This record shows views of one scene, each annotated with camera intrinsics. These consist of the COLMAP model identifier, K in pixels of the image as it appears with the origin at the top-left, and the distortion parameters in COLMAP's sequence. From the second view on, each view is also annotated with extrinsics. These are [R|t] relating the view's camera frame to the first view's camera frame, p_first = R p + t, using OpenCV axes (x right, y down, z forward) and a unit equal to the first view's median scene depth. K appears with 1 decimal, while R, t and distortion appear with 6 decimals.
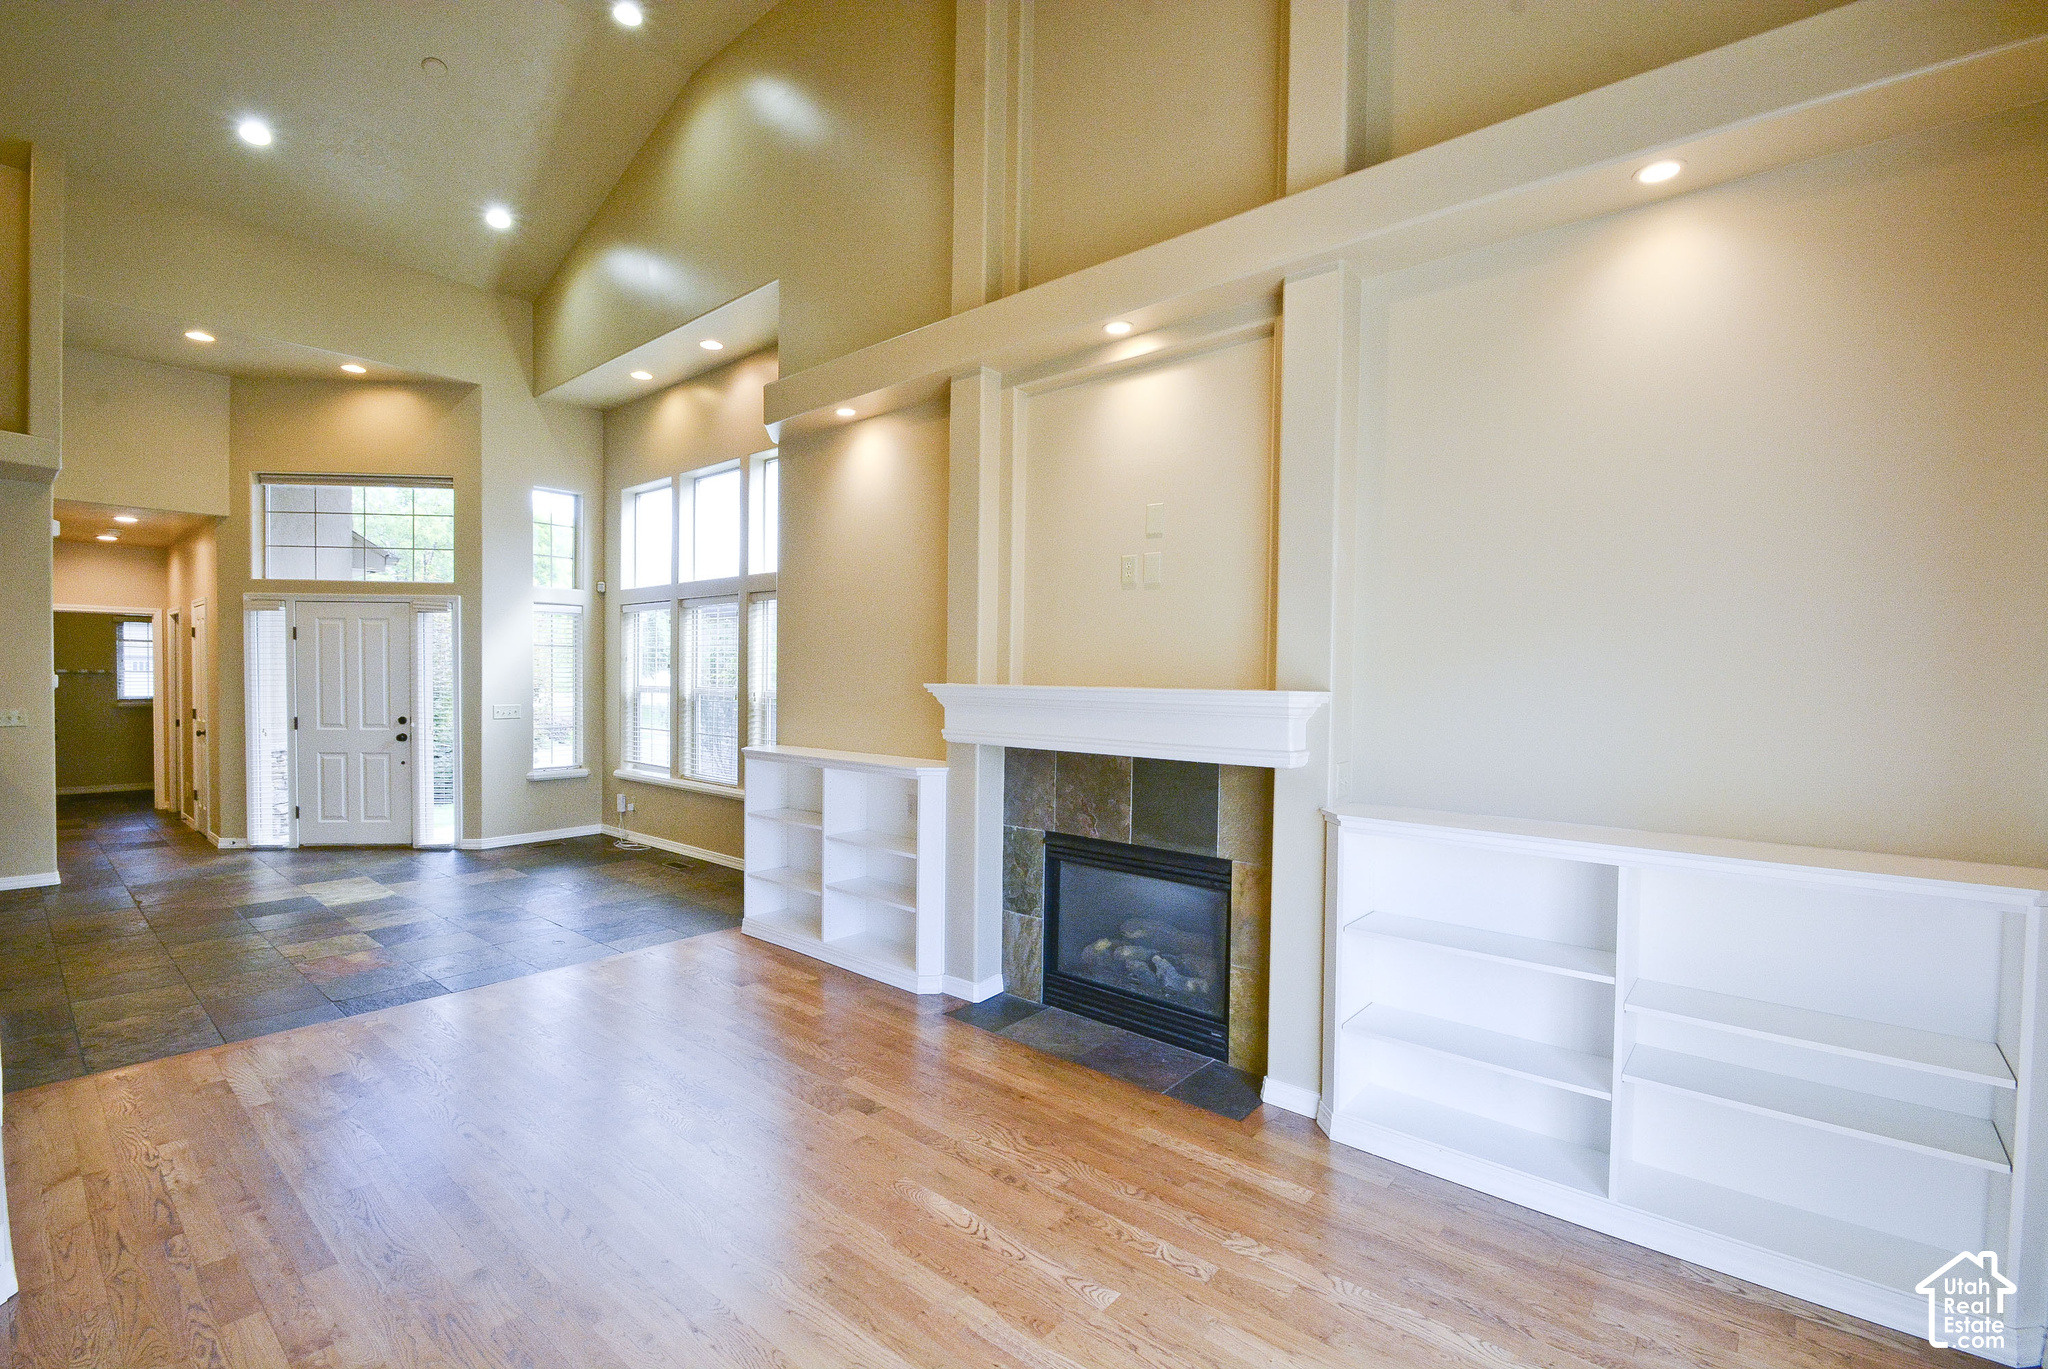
lens RADIAL K [[907.5, 0, 1023.5], [0, 907.5, 693.8], [0, 0, 1]] dist [0.007610, -0.012568]
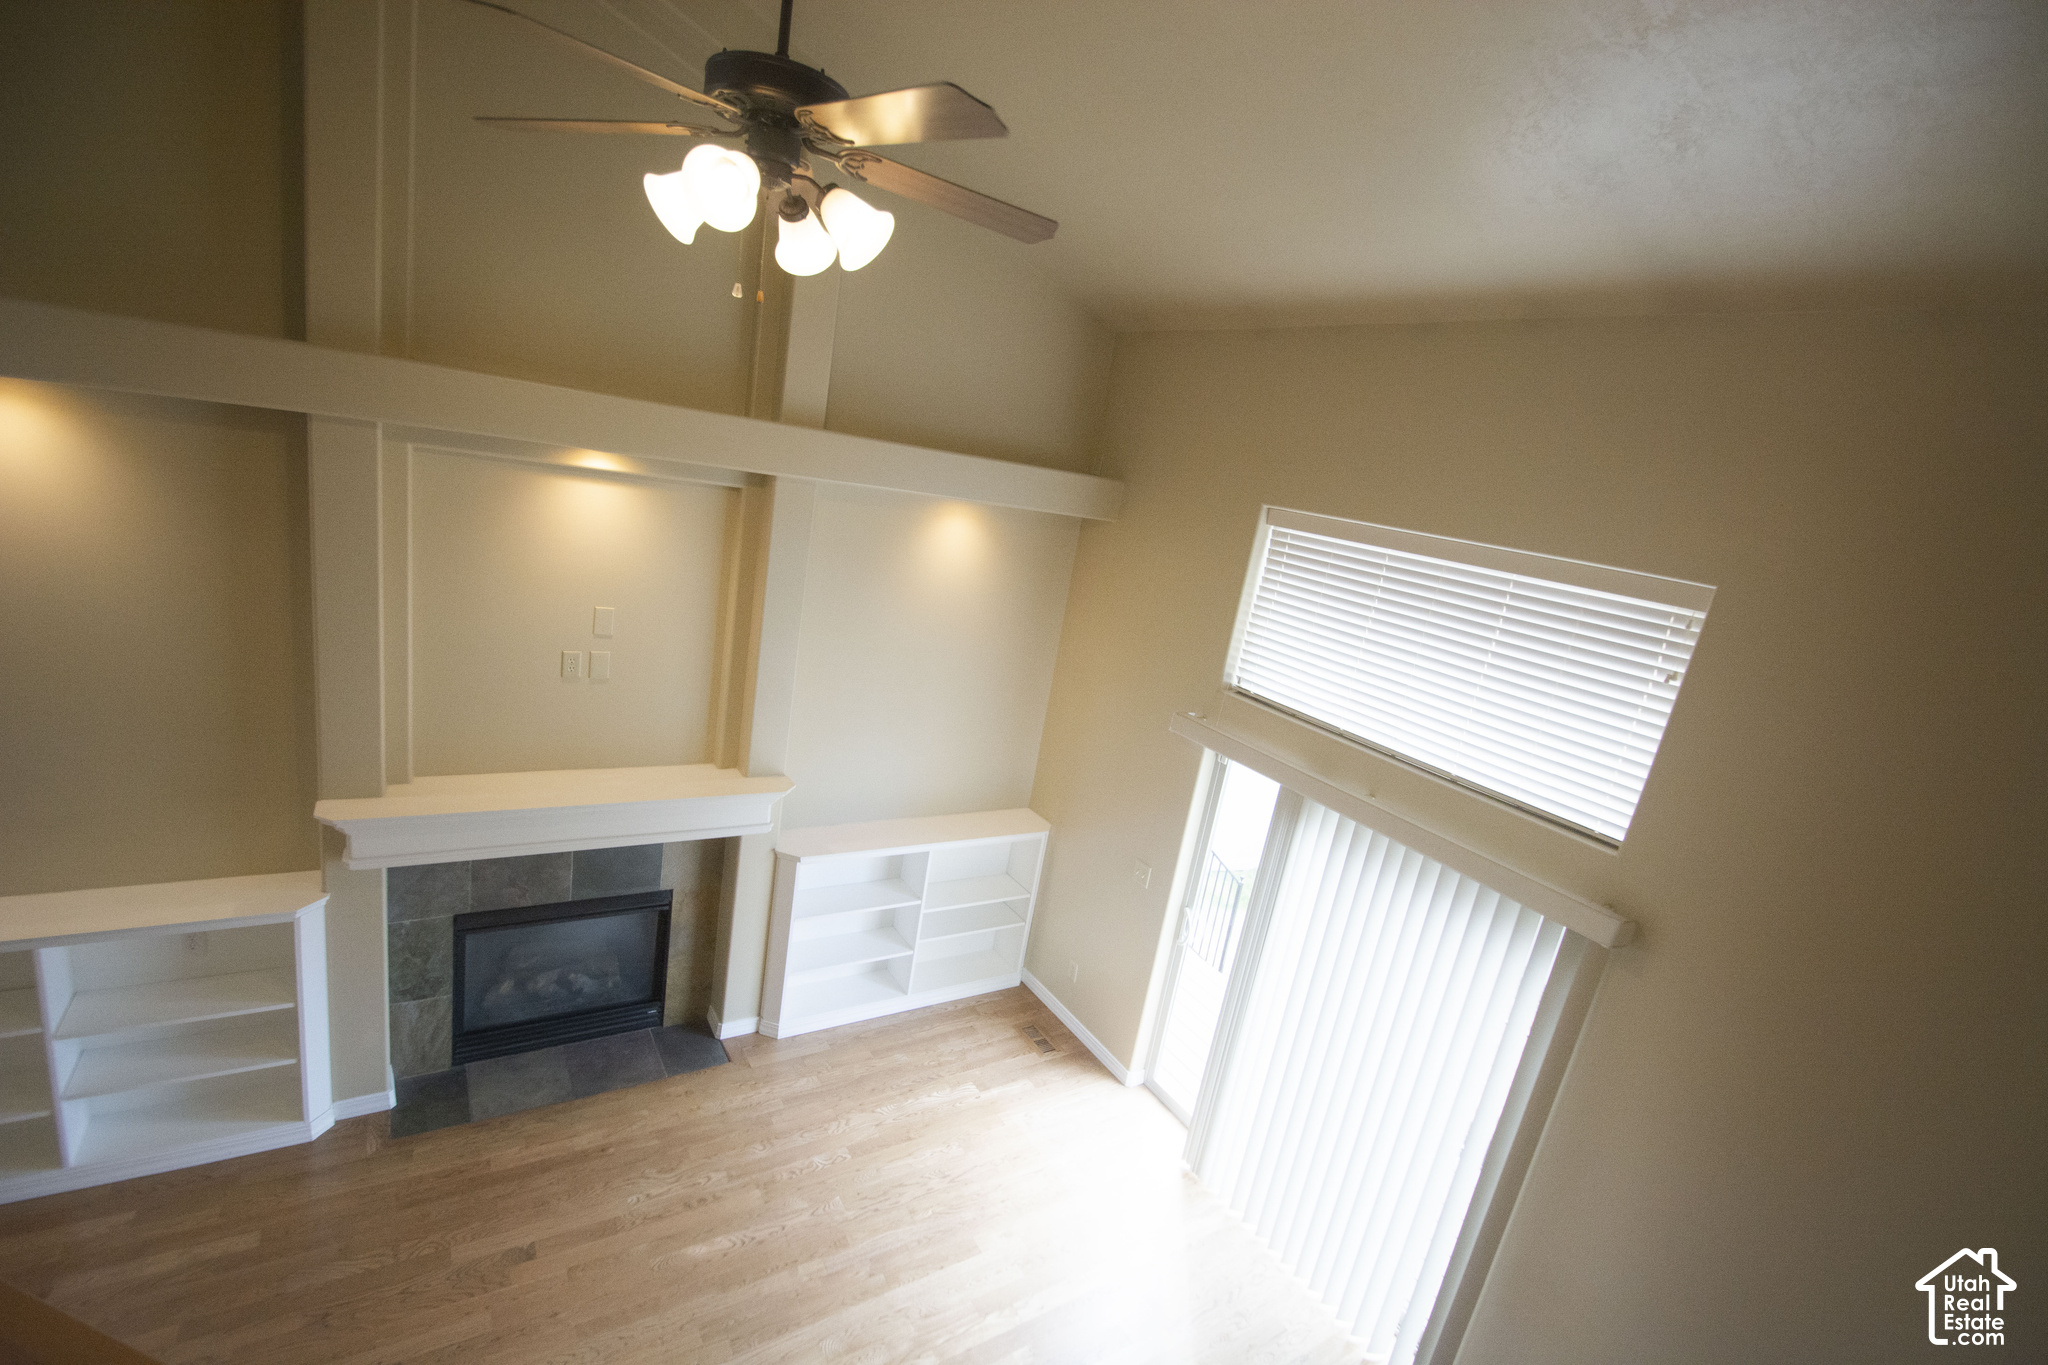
lens RADIAL K [[908.6, 0, 1007.0], [0, 908.6, 679.3], [0, 0, 1]] dist [-0.005534, -0.004697]
pose [[0.290604, -0.205481, 0.934520, -0.550220], [-0.142565, 0.956469, 0.254641, -0.352361], [-0.946163, -0.207229, 0.248659, 0.208420]]
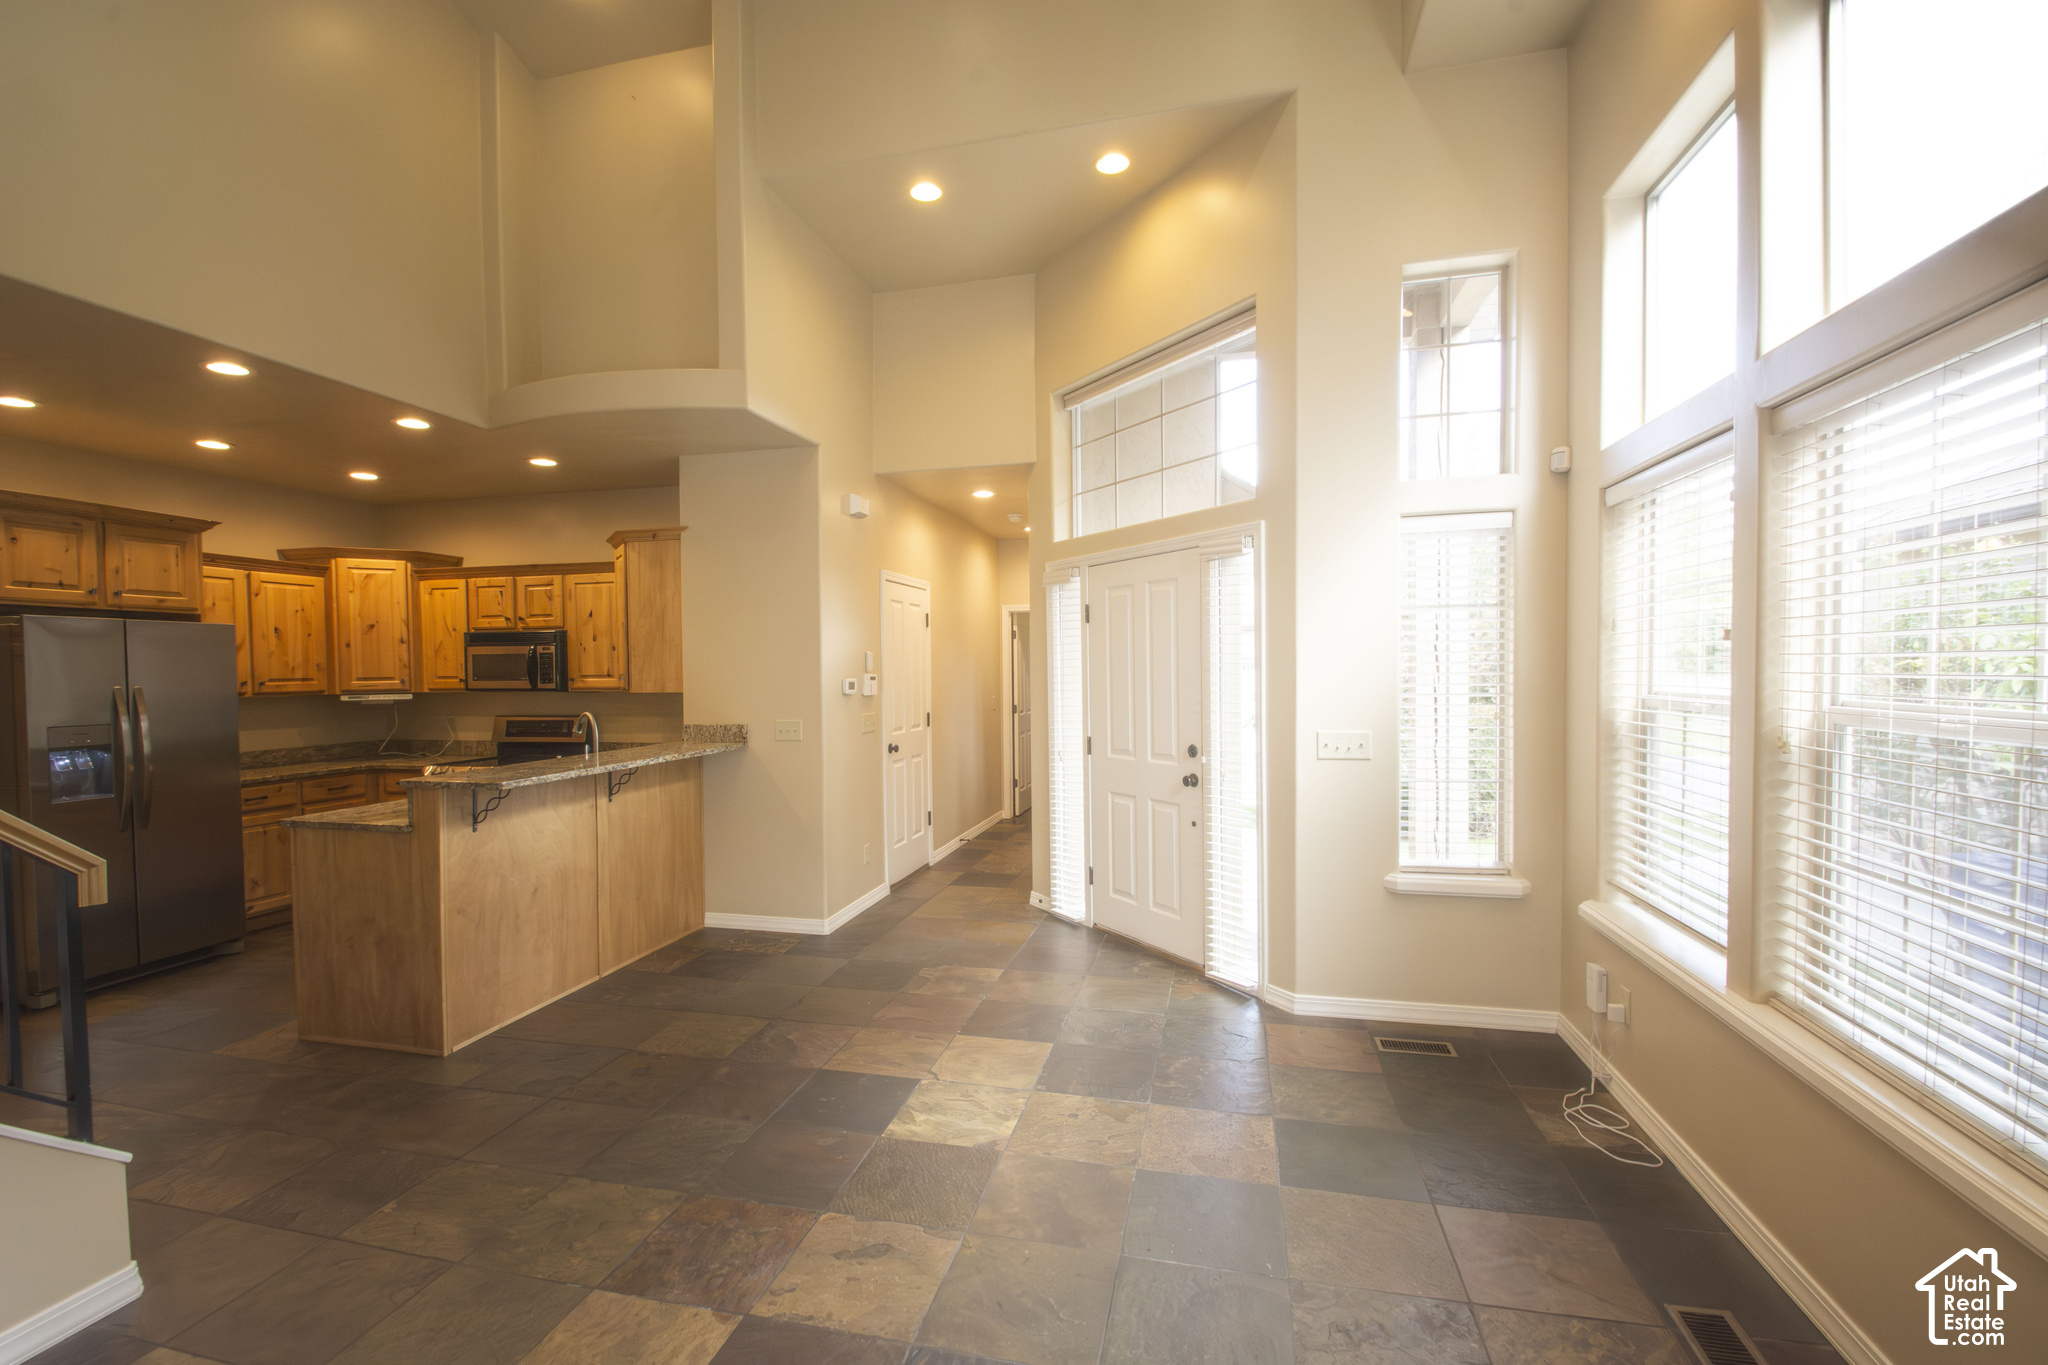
lens RADIAL K [[908.6, 0, 994.2], [0, 908.6, 700.8], [0, 0, 1]] dist [-0.005534, -0.004697]
pose [[0.441810, 0.015917, -0.896968, -0.340118], [-0.003202, 0.999864, 0.016166, -0.018250], [0.897103, -0.004270, 0.441801, 0.972917]]
